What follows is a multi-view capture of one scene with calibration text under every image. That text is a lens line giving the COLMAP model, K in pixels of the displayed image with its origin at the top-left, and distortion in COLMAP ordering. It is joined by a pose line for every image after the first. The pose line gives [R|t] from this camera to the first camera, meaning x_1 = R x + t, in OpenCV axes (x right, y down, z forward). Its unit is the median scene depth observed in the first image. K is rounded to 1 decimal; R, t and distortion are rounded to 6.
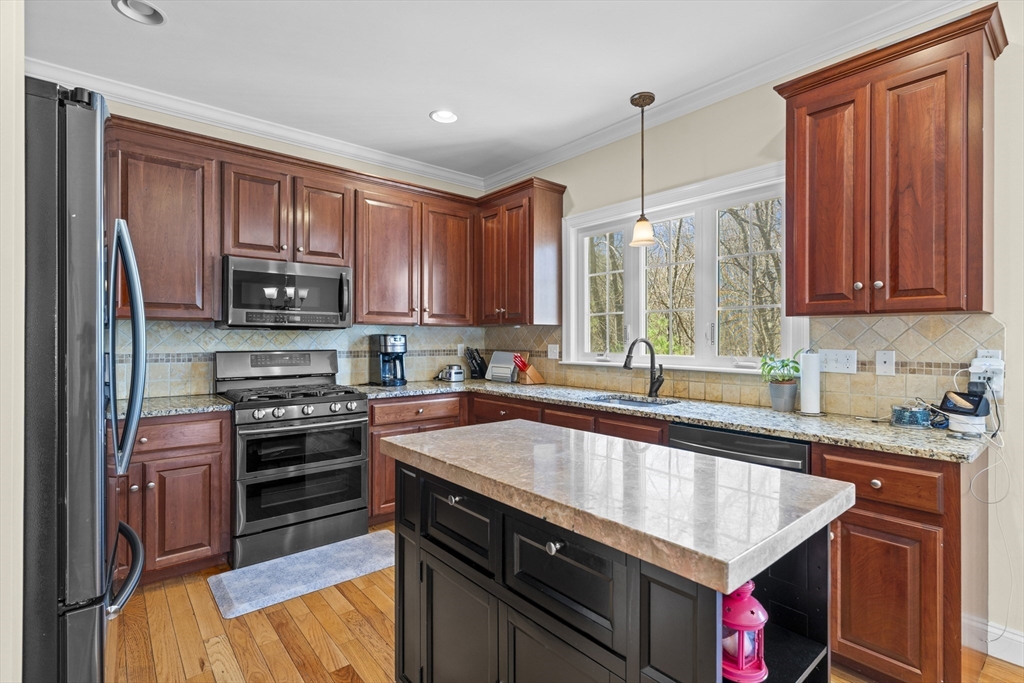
lens RADIAL K [[488.4, 0, 516.2], [0, 488.4, 338.0], [0, 0, 1]] dist [-0.000915, 0.000824]
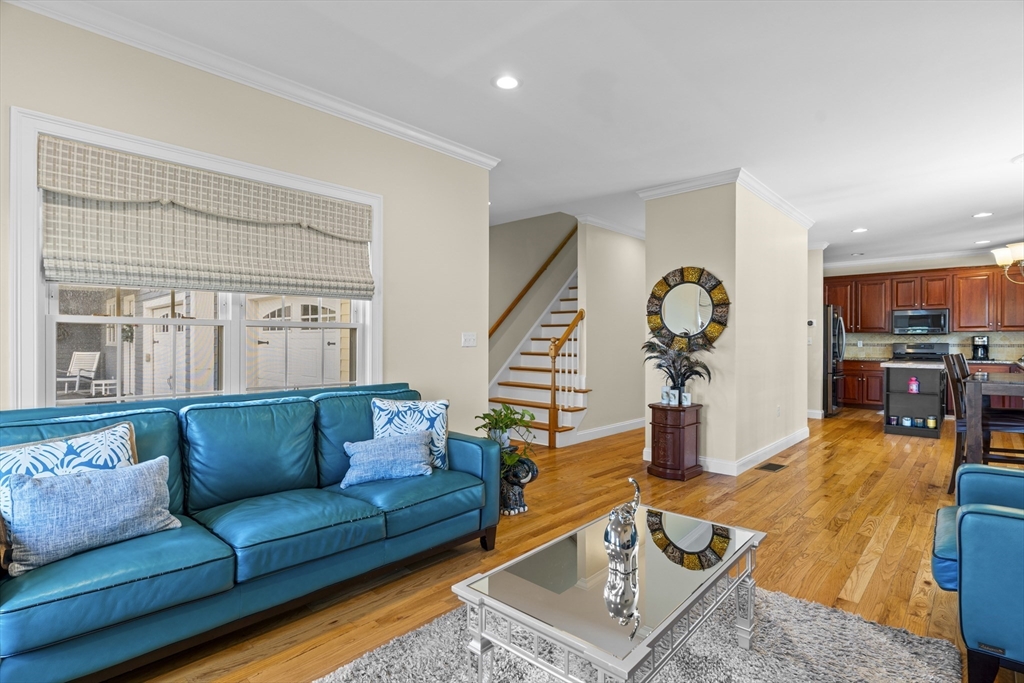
lens RADIAL K [[504.9, 0, 510.8], [0, 504.9, 341.1], [0, 0, 1]] dist [-0.001164, 0.000797]
pose [[0.119132, -0.002303, -0.992876, 2.066799], [0.000118, 0.999997, -0.002305, 0.023107], [0.992878, 0.000158, 0.119132, -1.588878]]
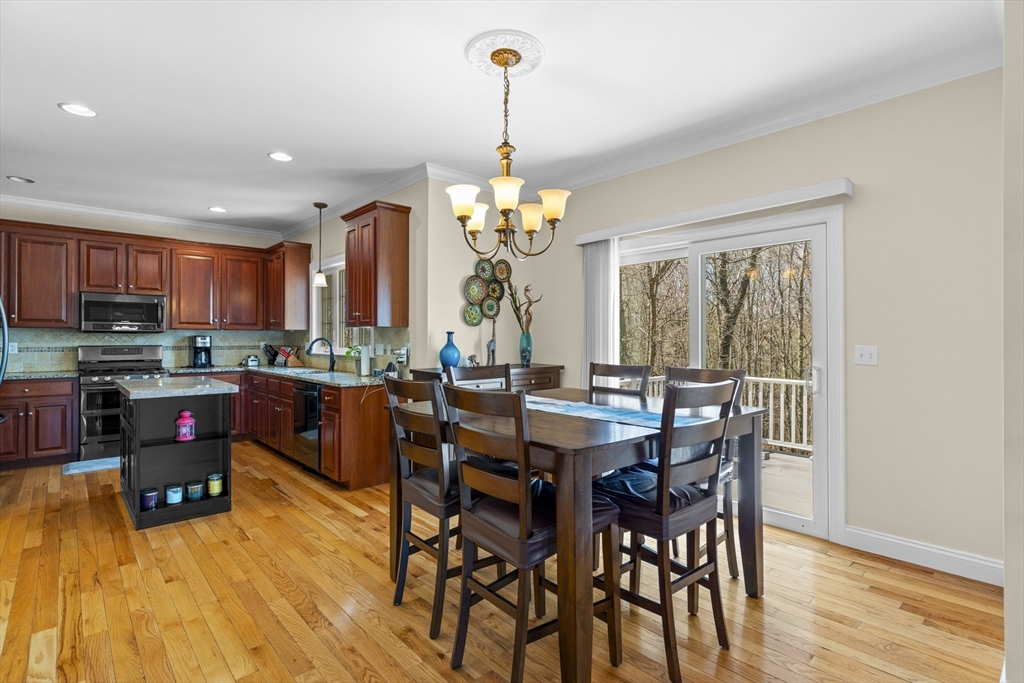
lens RADIAL K [[504.9, 0, 516.6], [0, 504.9, 336.1], [0, 0, 1]] dist [-0.001164, 0.000797]
pose [[0.999408, -0.000349, 0.034399, 0.887939], [0.000448, 0.999996, -0.002879, -0.001554], [-0.034398, 0.002893, 0.999404, -0.855374]]
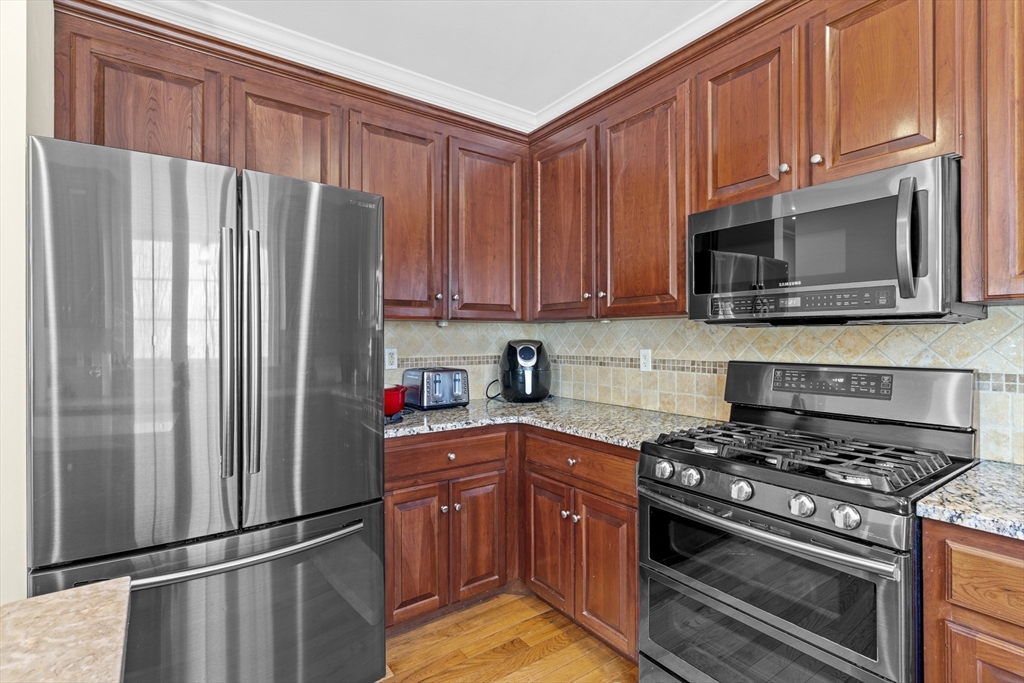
lens RADIAL K [[488.4, 0, 511.7], [0, 488.4, 335.9], [0, 0, 1]] dist [-0.000915, 0.000824]
pose [[-0.079918, -0.003592, -0.996795, 0.072706], [0.005817, 0.999975, -0.004070, -0.005371], [0.996785, -0.006123, -0.079895, 0.759280]]
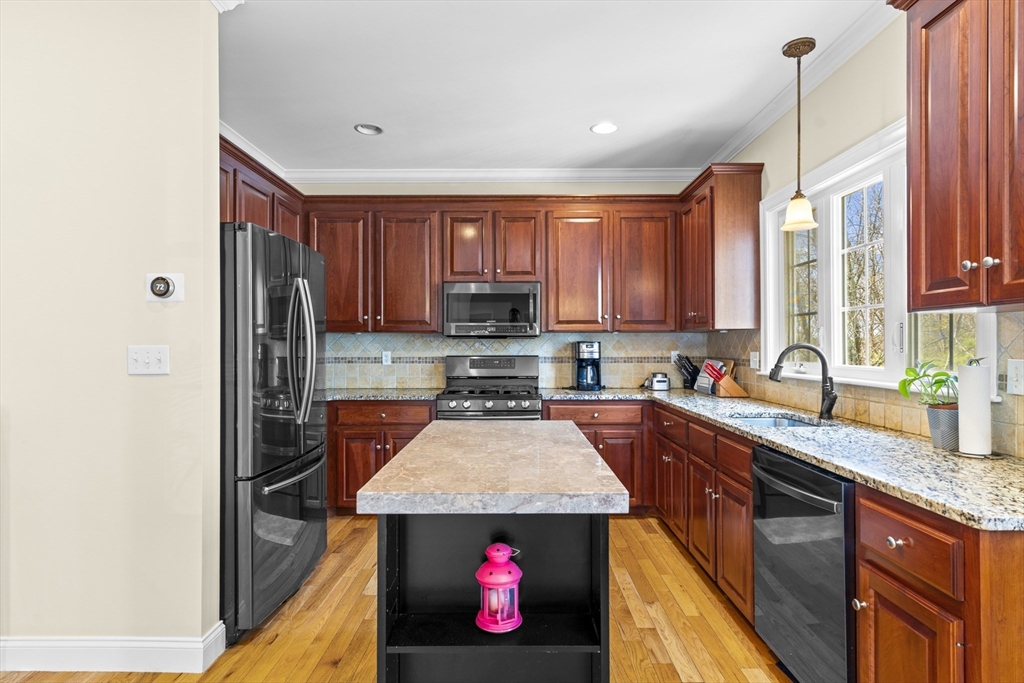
lens RADIAL K [[543.6, 0, 510.4], [0, 543.6, 343.8], [0, 0, 1]] dist [0.004241, -0.000413]
pose [[0.758958, -0.005752, -0.651114, 0.464274], [0.004503, 0.999983, -0.003584, 0.001319], [0.651124, -0.000212, 0.758972, 0.006876]]
